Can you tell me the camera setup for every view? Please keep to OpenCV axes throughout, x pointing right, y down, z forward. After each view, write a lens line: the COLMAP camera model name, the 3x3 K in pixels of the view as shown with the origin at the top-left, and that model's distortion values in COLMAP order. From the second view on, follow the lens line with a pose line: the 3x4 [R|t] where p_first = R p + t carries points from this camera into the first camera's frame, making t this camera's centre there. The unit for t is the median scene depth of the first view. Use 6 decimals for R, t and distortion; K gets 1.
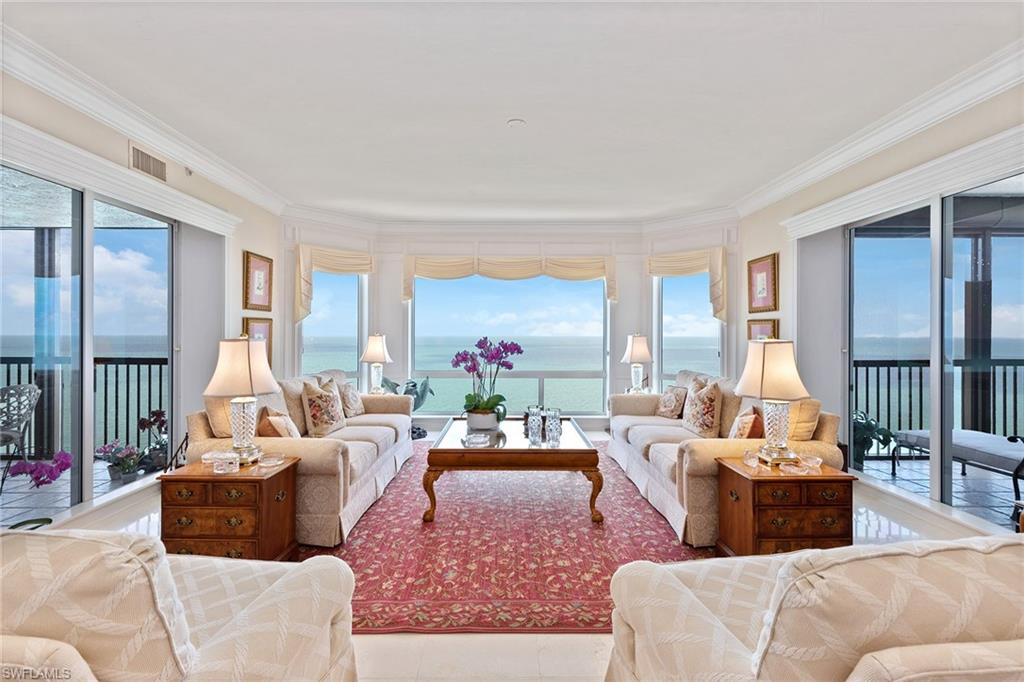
lens RADIAL K [[459.4, 0, 513.6], [0, 459.4, 333.9], [0, 0, 1]] dist [-0.000336, -0.000011]
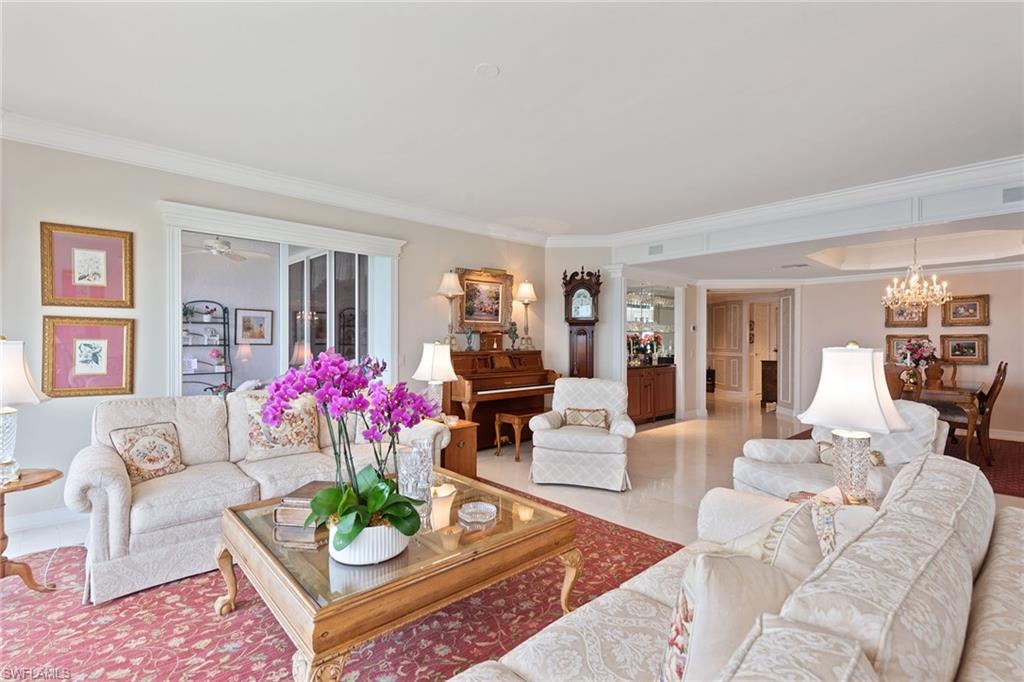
lens RADIAL K [[469.2, 0, 514.1], [0, 469.2, 340.6], [0, 0, 1]] dist [0.001155, 0.000029]
pose [[-0.678380, -0.008035, 0.734667, -0.538435], [-0.003018, 0.999962, 0.008150, -0.005649], [-0.734705, 0.003311, -0.678379, 1.319968]]
